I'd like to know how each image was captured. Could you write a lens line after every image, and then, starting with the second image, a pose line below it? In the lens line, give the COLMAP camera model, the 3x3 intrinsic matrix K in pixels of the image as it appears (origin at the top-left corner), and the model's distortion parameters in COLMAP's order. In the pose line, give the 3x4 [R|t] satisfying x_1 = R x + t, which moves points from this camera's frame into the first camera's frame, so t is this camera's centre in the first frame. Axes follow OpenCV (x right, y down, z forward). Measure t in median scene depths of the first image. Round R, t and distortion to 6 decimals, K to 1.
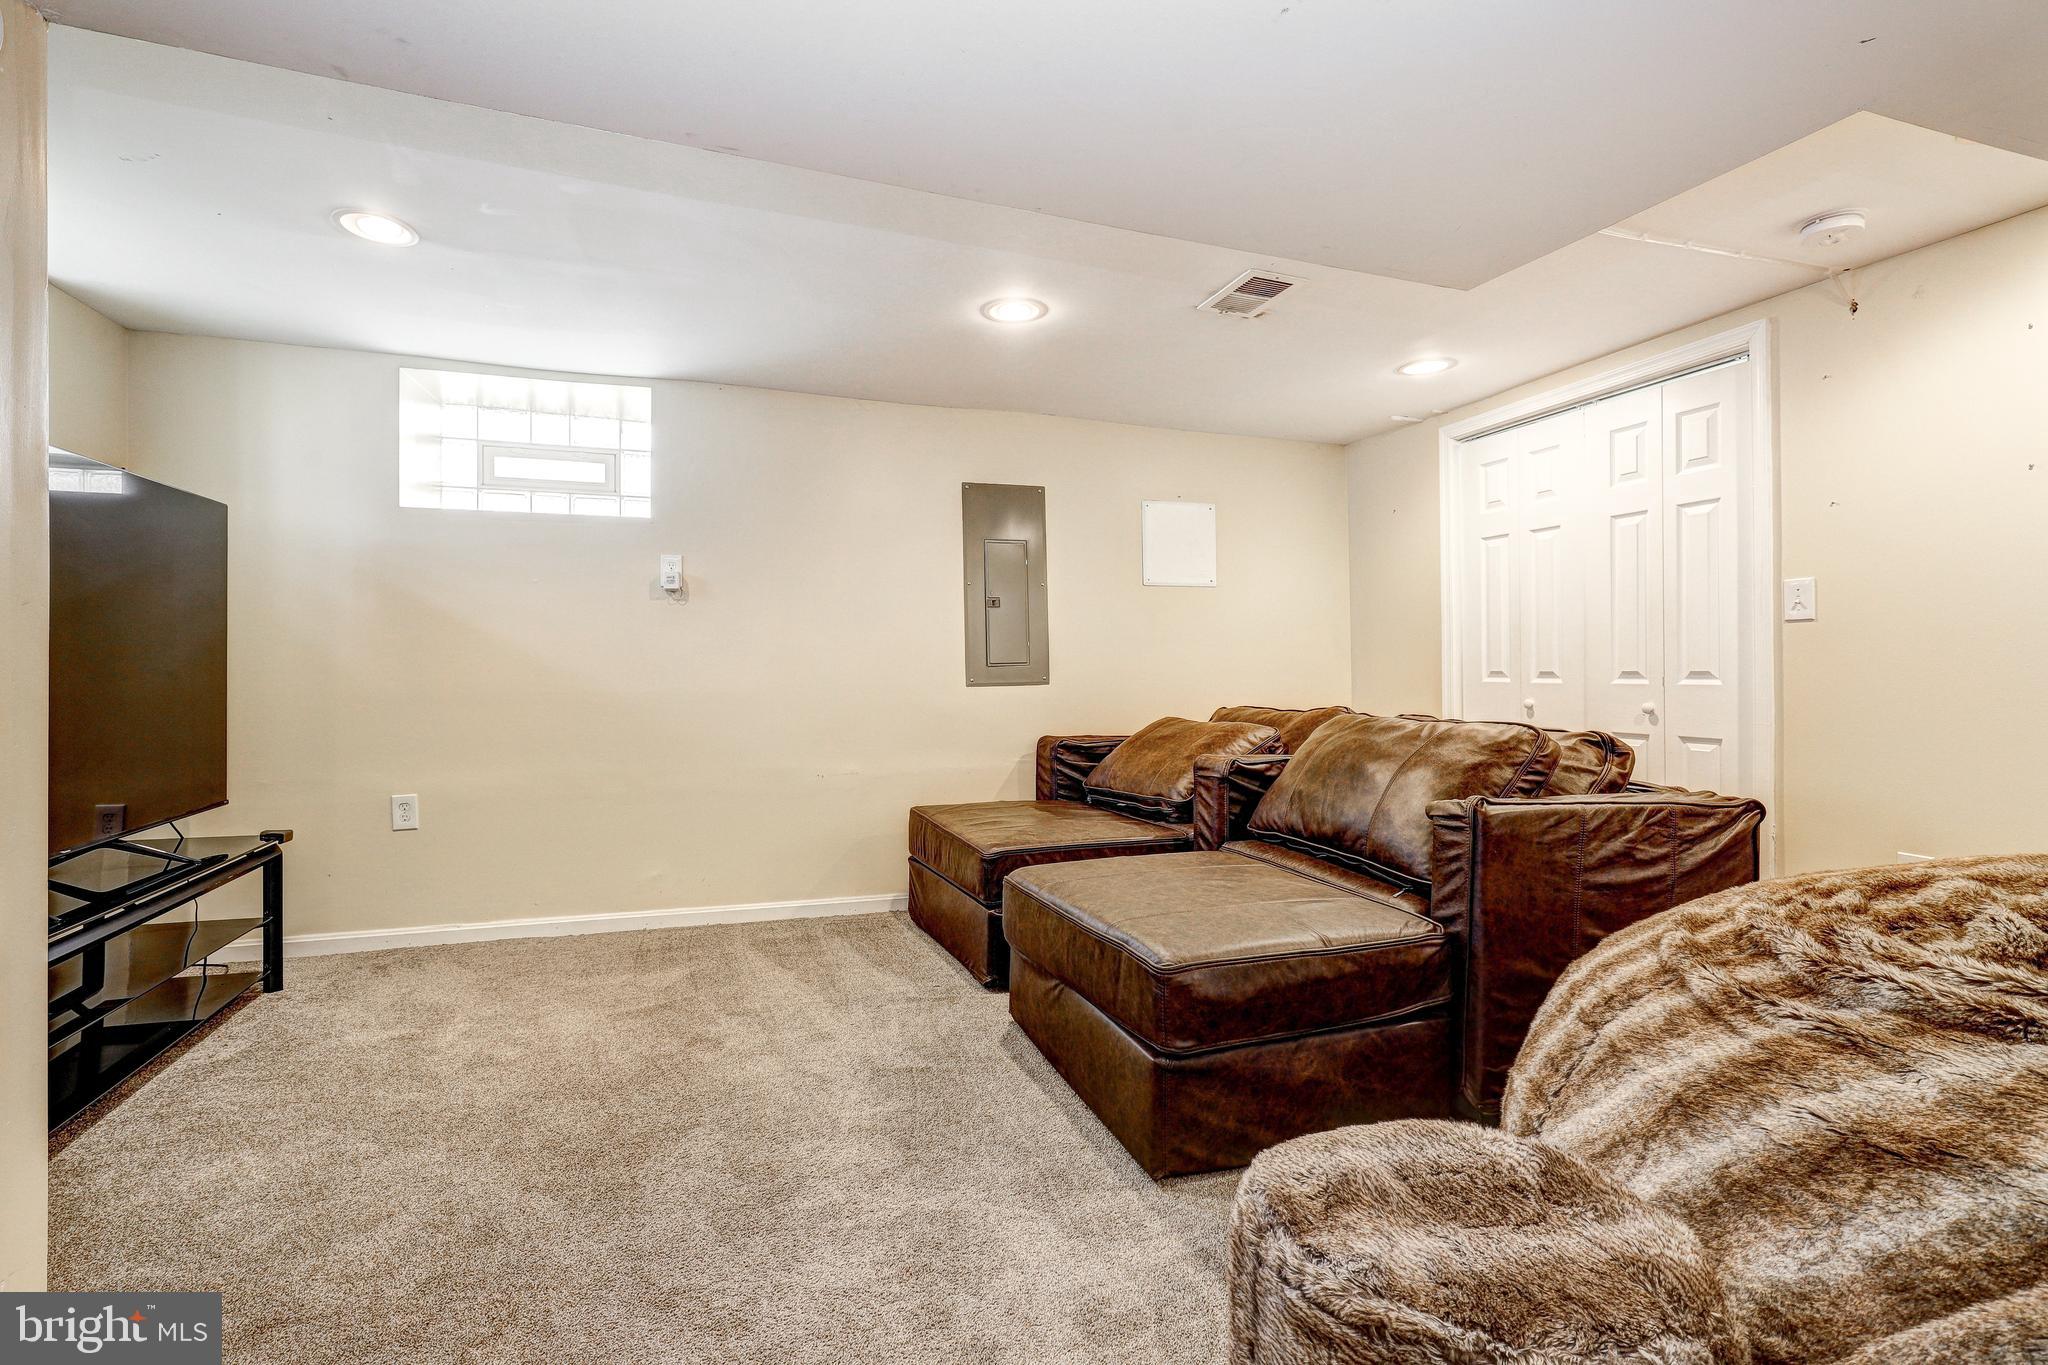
lens RADIAL K [[922.4, 0, 1022.4], [0, 922.4, 675.5], [0, 0, 1]] dist [0.000602, 0.000706]
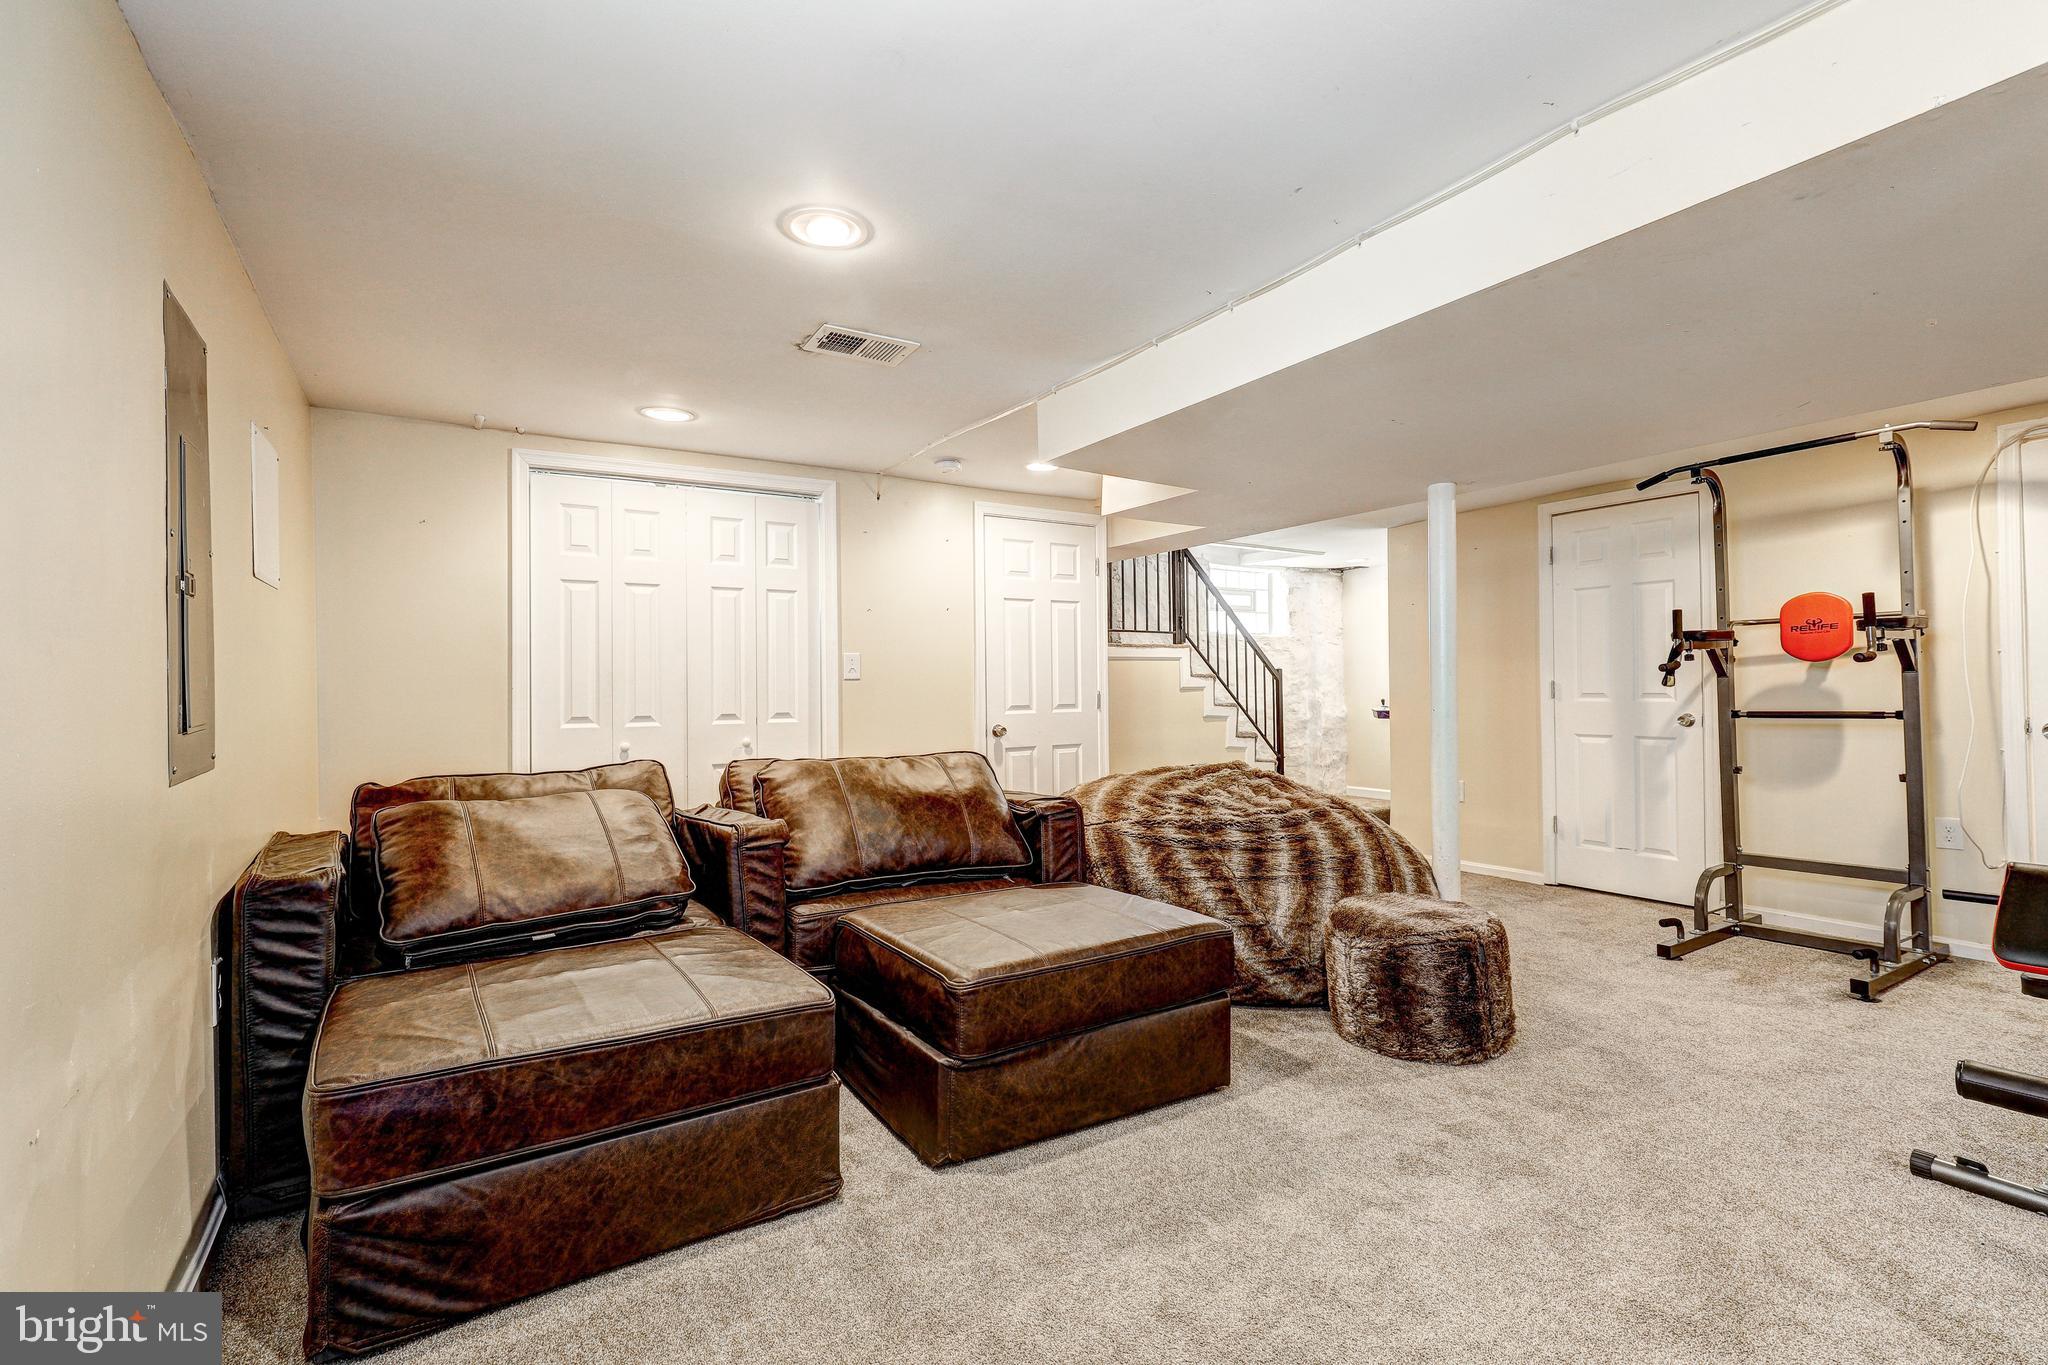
lens RADIAL K [[922.4, 0, 1022.4], [0, 922.4, 675.5], [0, 0, 1]] dist [0.000602, 0.000706]
pose [[-0.192477, 0.020694, 0.981083, -0.707494], [0.013214, 0.999742, -0.018495, -0.031336], [-0.981212, 0.009404, -0.192701, 0.940810]]
